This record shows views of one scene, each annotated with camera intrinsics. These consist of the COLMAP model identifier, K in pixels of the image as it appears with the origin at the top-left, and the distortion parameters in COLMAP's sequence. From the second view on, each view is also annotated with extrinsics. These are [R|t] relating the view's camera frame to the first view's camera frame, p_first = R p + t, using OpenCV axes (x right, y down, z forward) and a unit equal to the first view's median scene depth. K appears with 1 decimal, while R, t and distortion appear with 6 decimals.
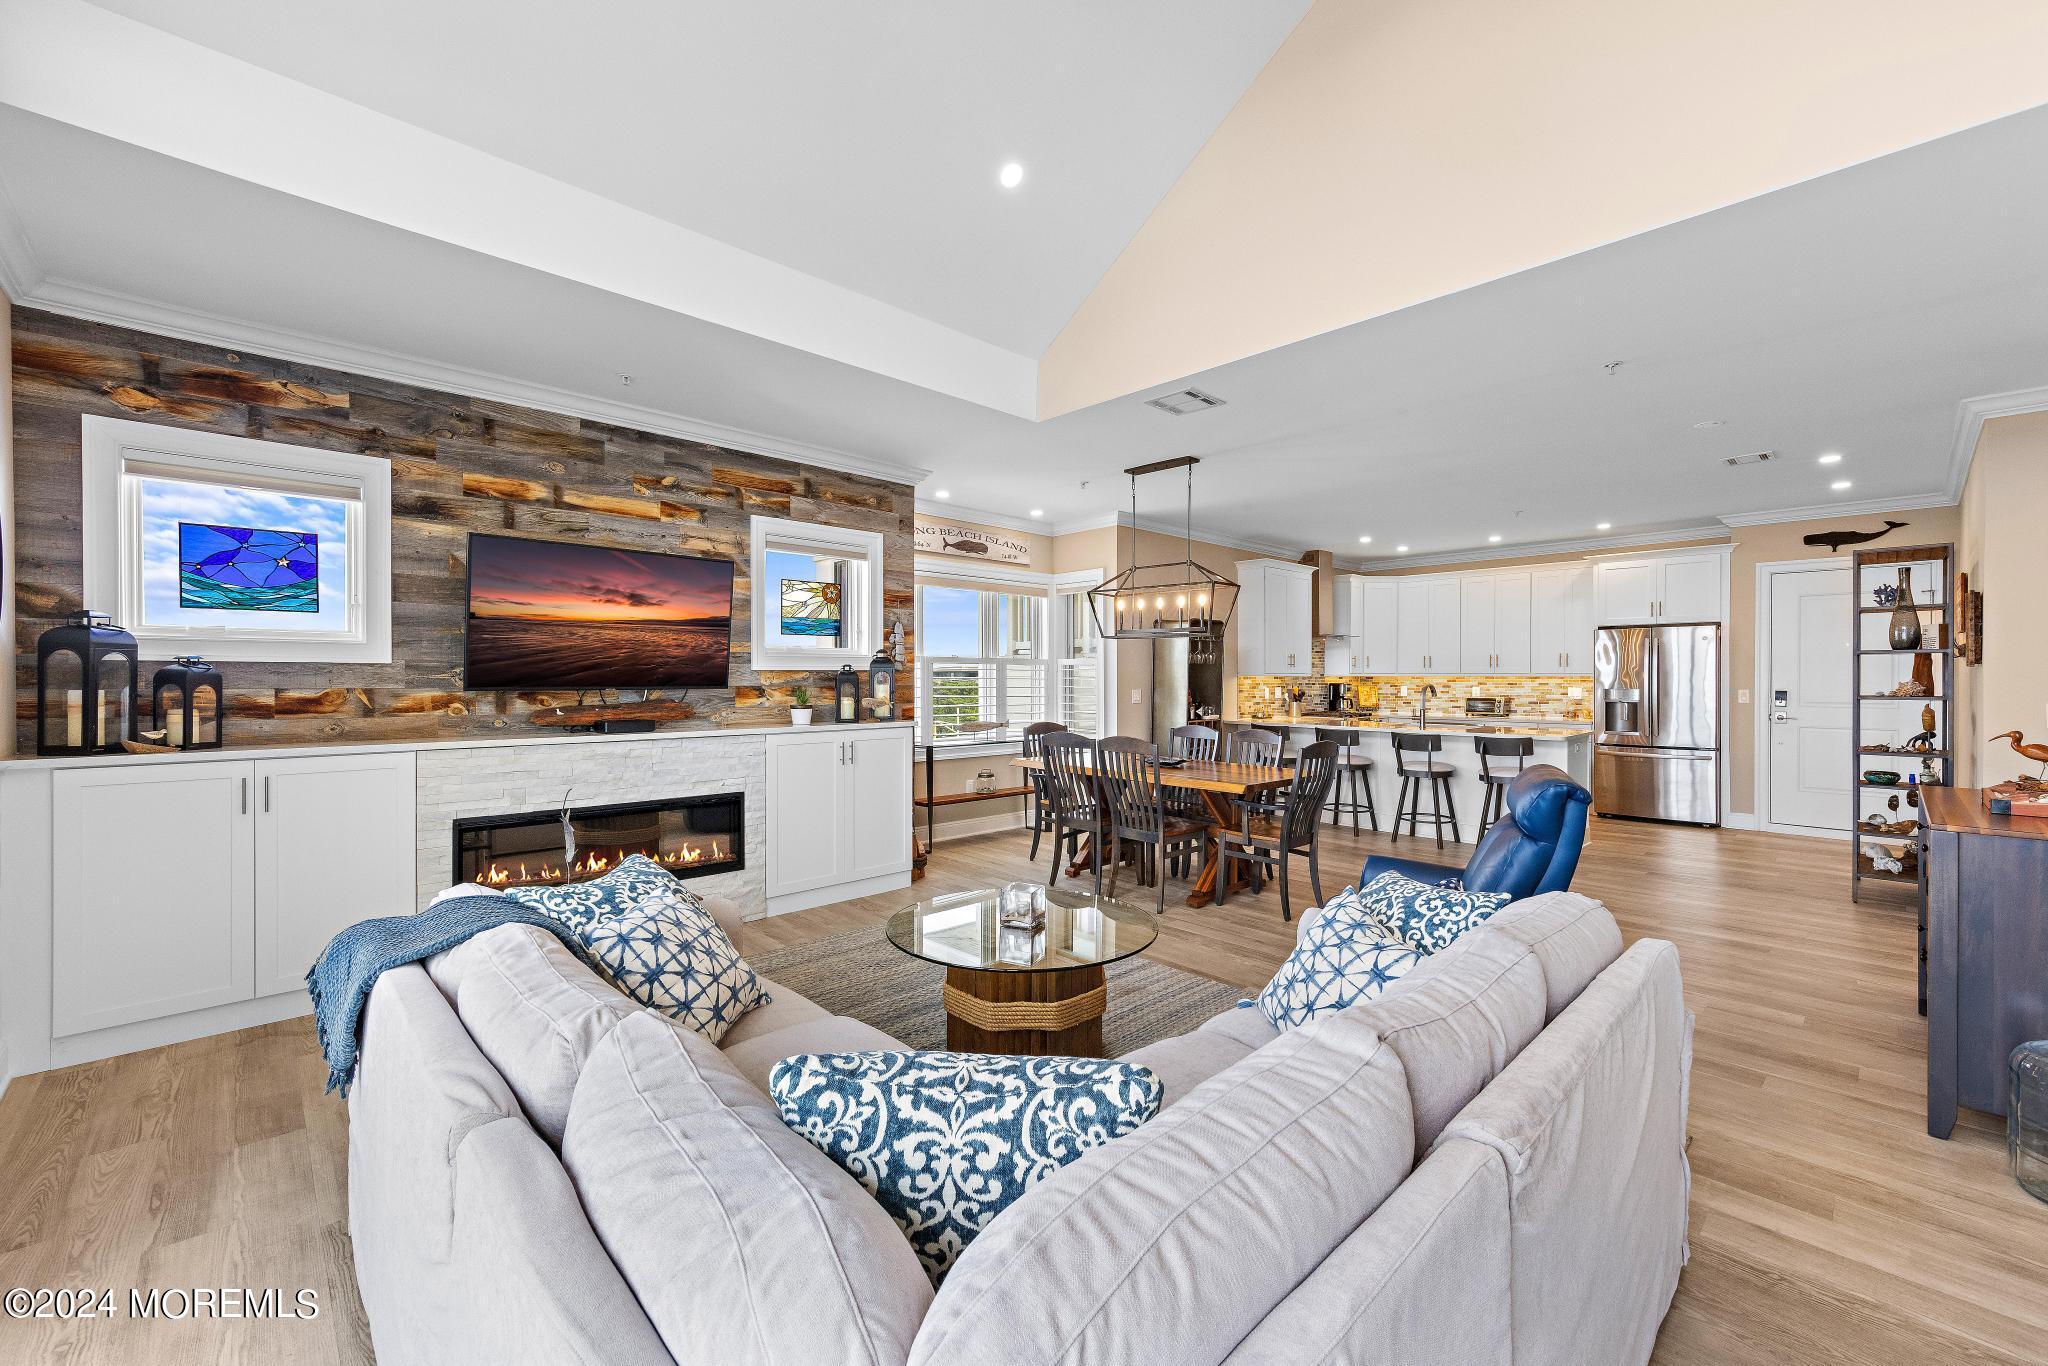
lens RADIAL K [[832.0, 0, 1036.5], [0, 832.0, 677.9], [0, 0, 1]] dist [0.007854, 0.000895]
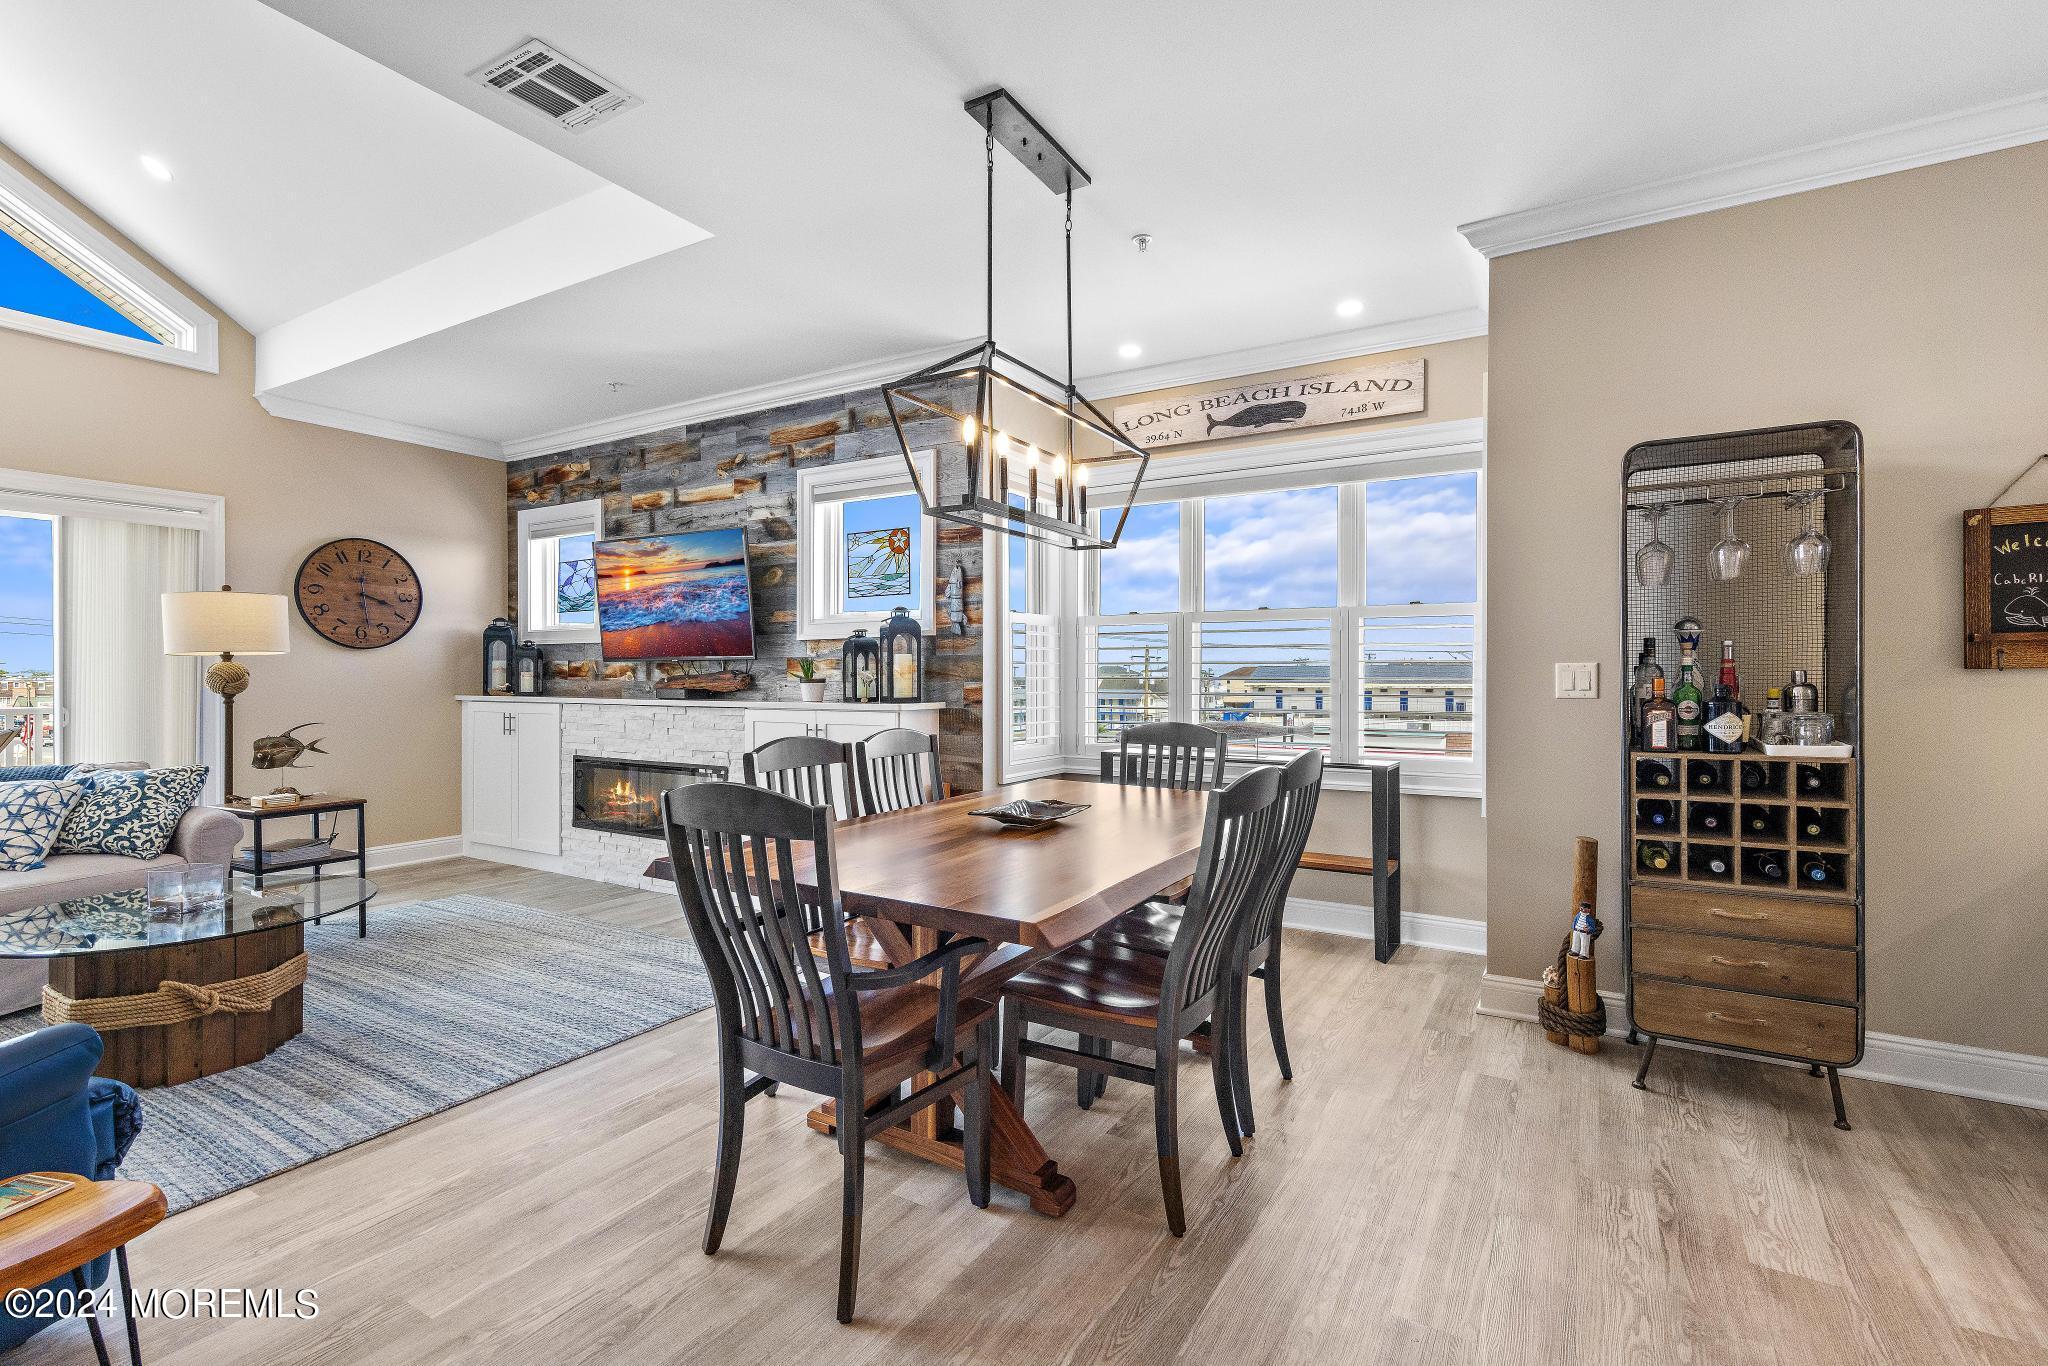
lens RADIAL K [[904.7, 0, 1020.4], [0, 904.7, 687.8], [0, 0, 1]] dist [0.004269, 0.001550]
pose [[0.265070, 0.012499, -0.964148, 0.652877], [0.000851, 0.999913, 0.013196, 0.028965], [0.964229, -0.004319, 0.265036, 0.924783]]
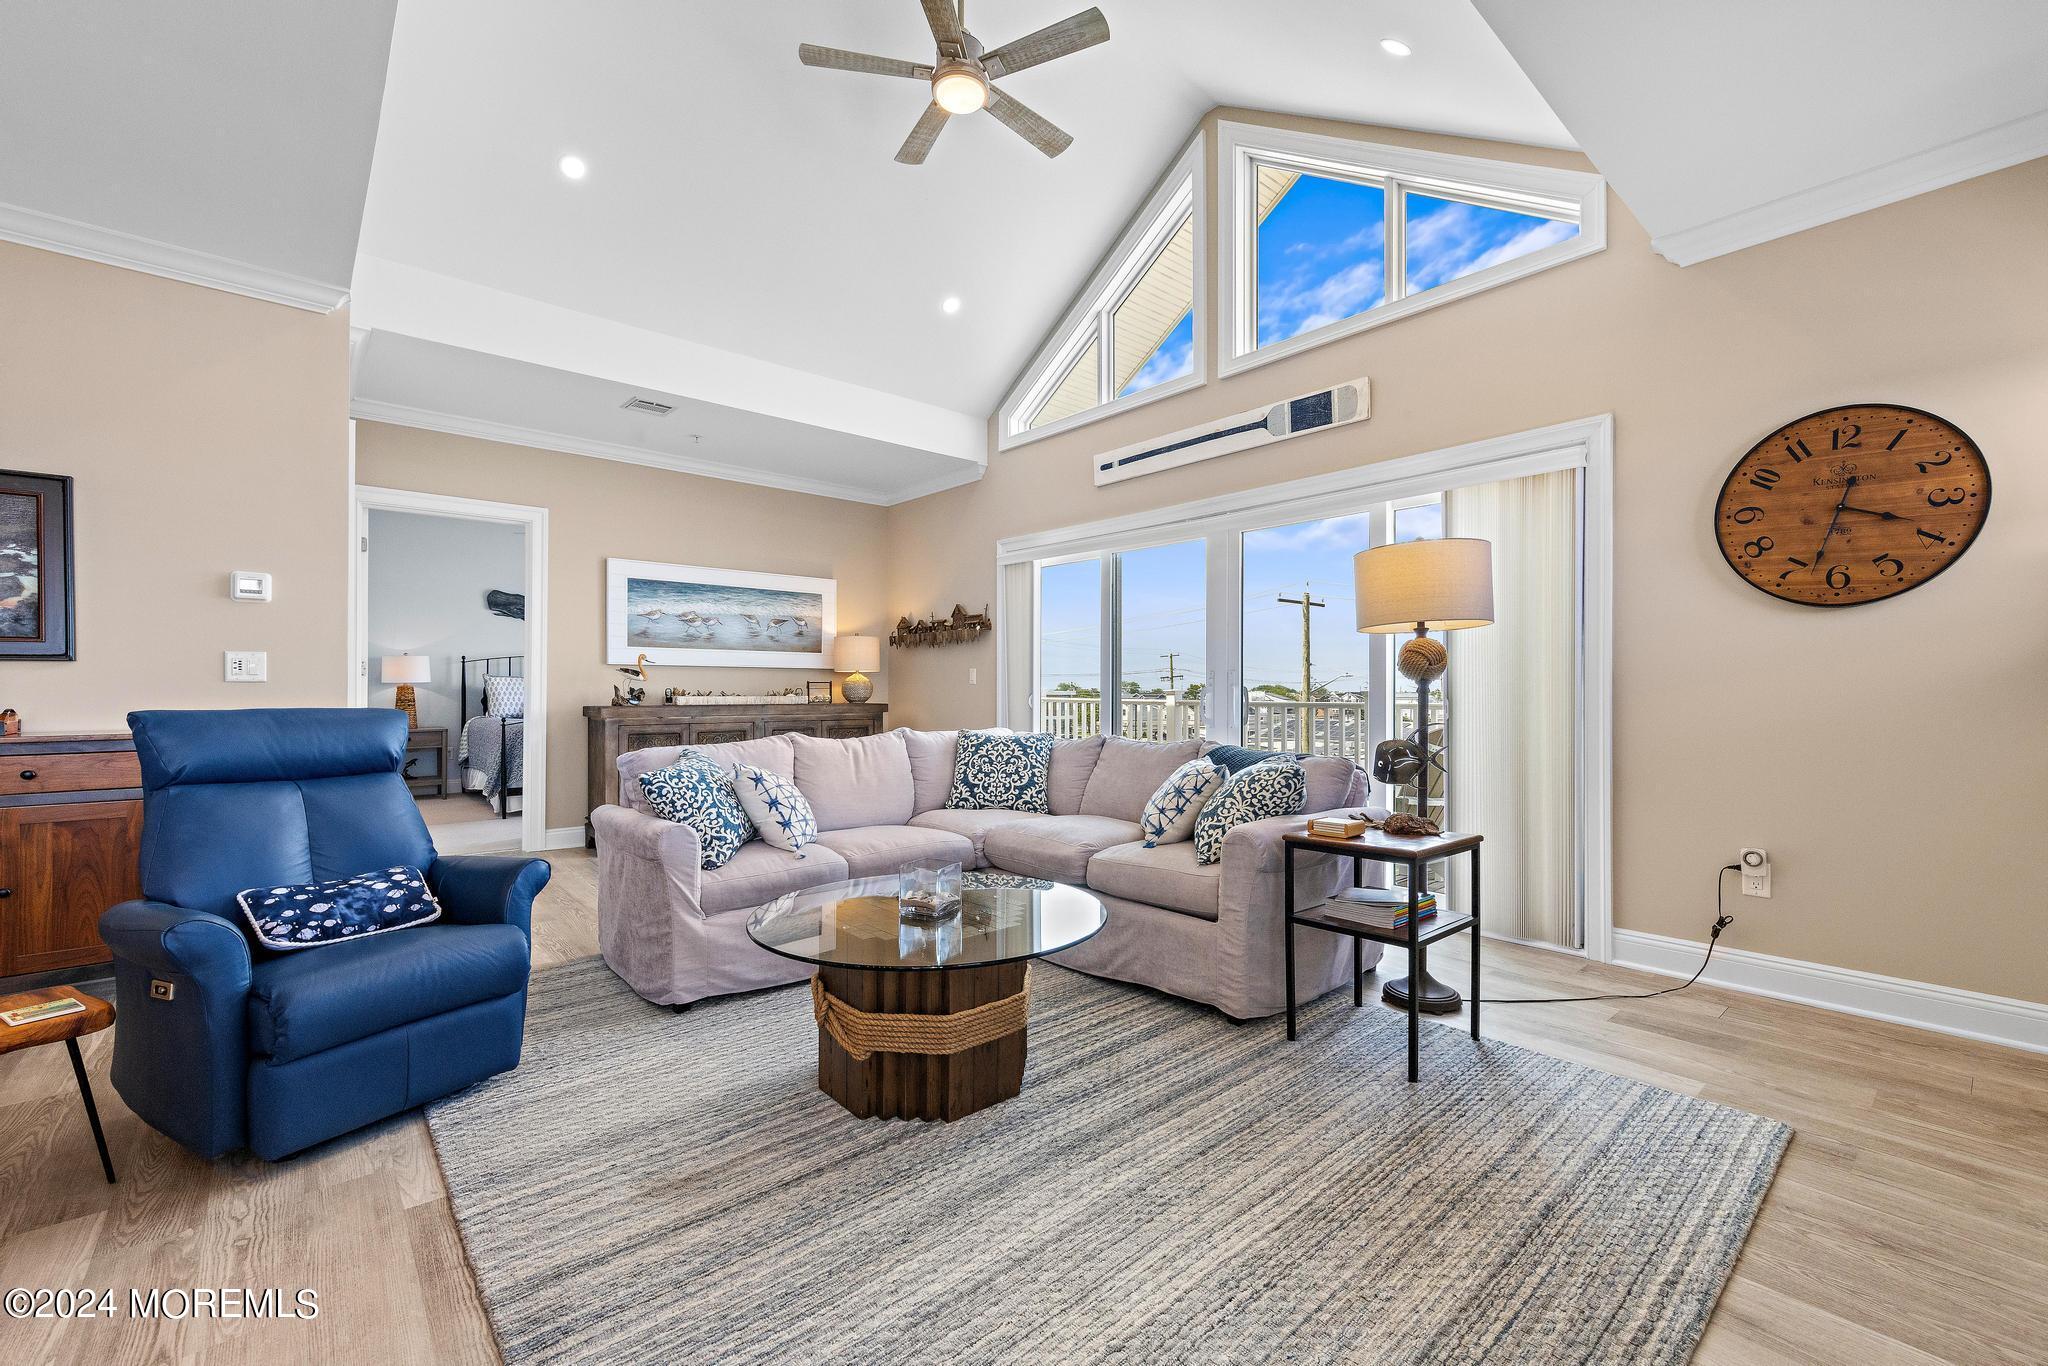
lens RADIAL K [[848.6, 0, 1033.7], [0, 848.6, 689.5], [0, 0, 1]] dist [-0.000498, 0.000453]
pose [[-0.998964, -0.002780, 0.045421, -0.089105], [-0.002928, 0.999991, -0.003186, 0.053327], [-0.045412, -0.003316, -0.998963, 1.034117]]
